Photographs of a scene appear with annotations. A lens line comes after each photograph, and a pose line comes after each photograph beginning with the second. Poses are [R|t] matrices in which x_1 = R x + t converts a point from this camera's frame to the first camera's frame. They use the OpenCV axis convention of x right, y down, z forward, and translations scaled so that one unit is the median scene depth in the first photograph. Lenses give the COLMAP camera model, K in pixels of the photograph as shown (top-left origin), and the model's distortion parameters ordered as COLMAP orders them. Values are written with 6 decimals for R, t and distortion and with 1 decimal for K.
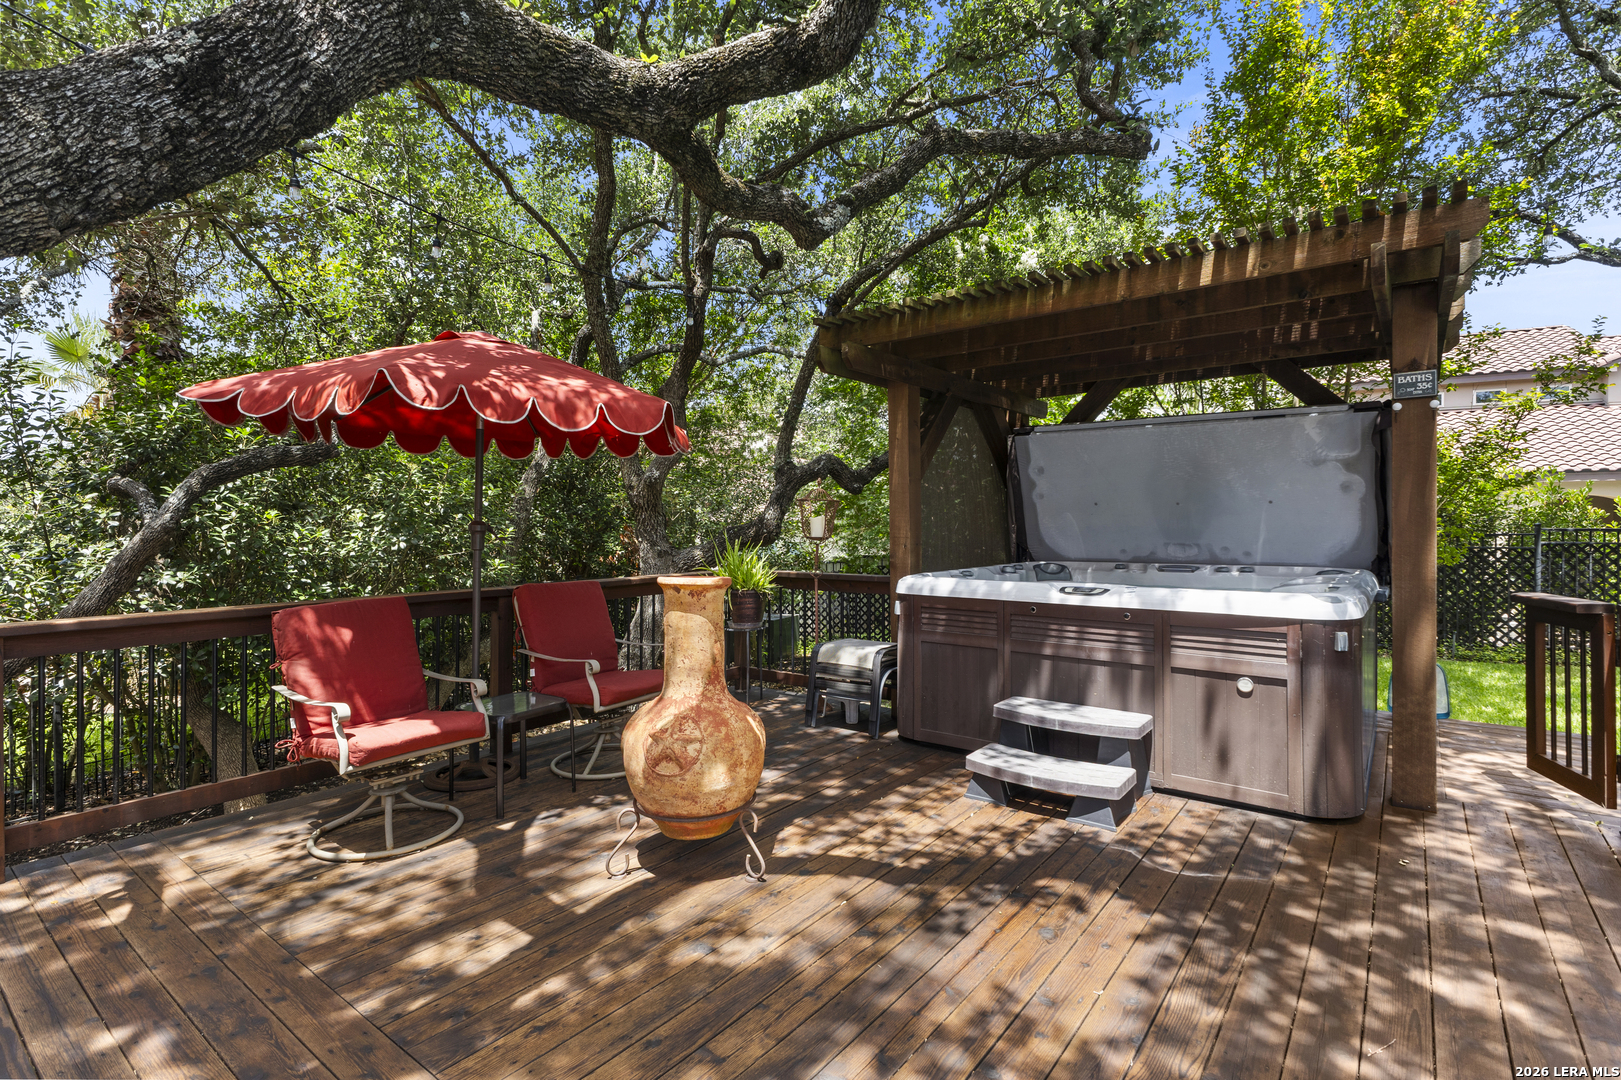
lens RADIAL K [[780.9, 0, 805.7], [0, 780.9, 524.0], [0, 0, 1]] dist [0.026180, 0.000006]
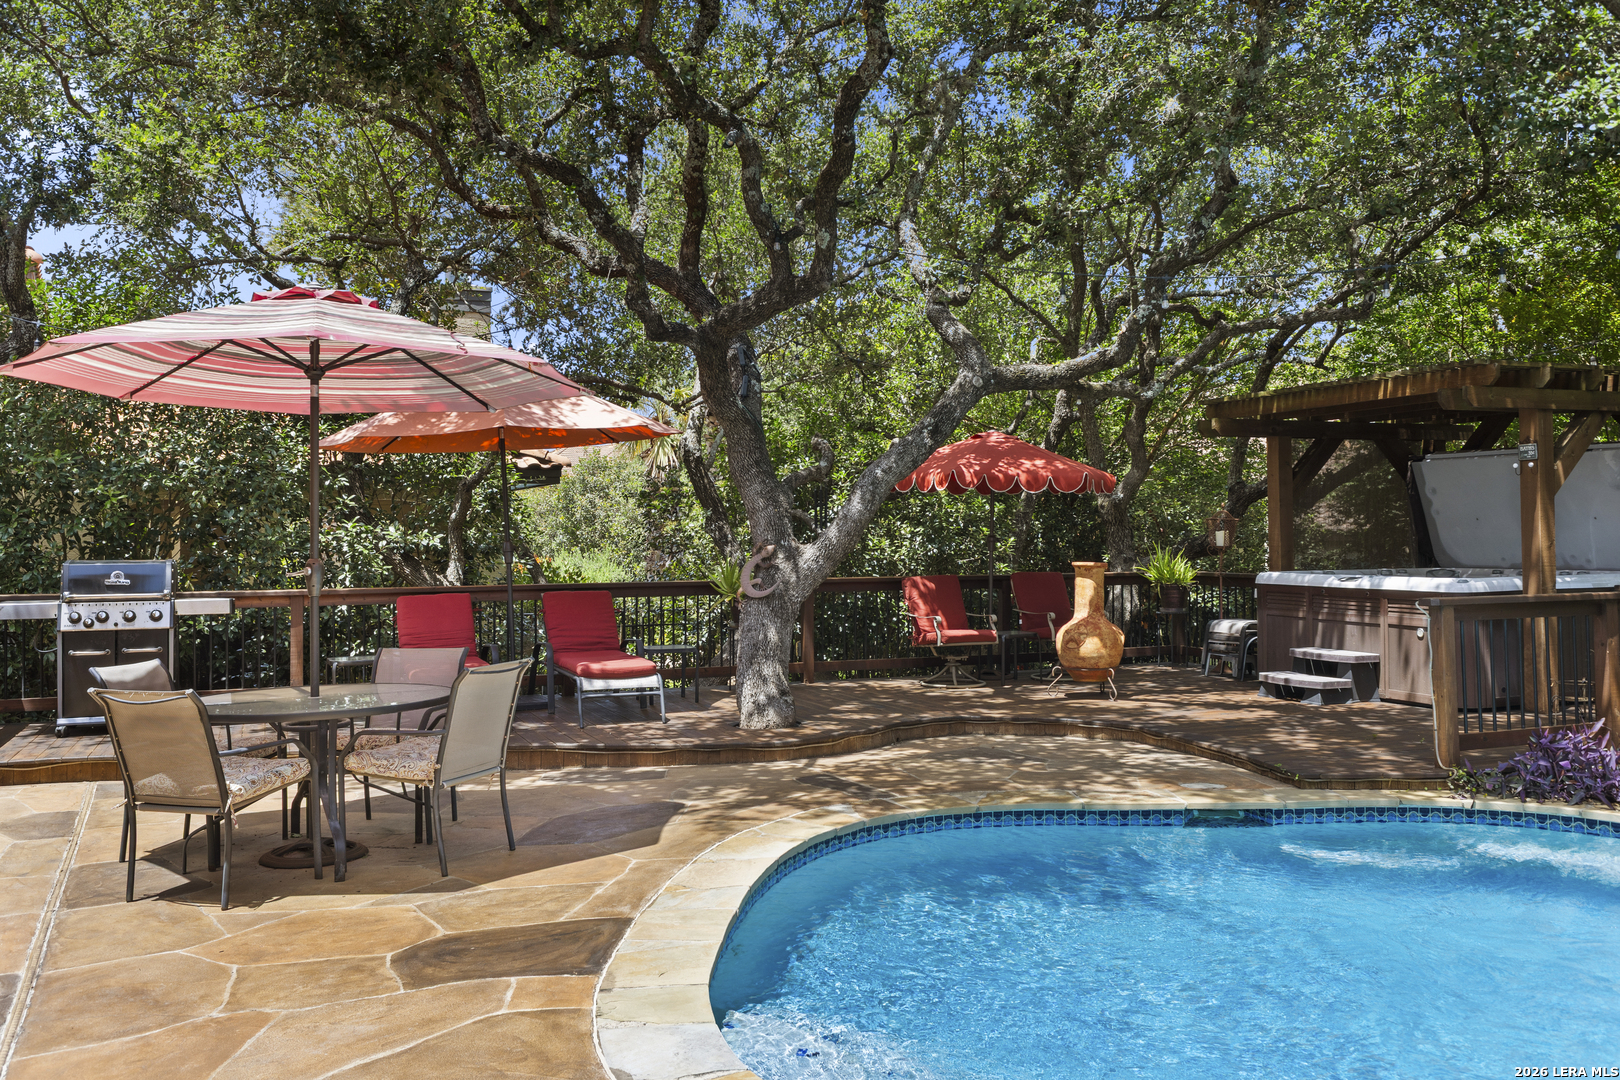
lens RADIAL K [[1421.7, 0, 810.0], [0, 1421.7, 540.0], [0, 0, 1]] dist [-0.000414, -0.000779]
pose [[0.872973, 0.001746, -0.487766, 0.863413], [0.000614, 0.999989, 0.004678, -0.007758], [0.487768, -0.004383, 0.872962, -2.186943]]
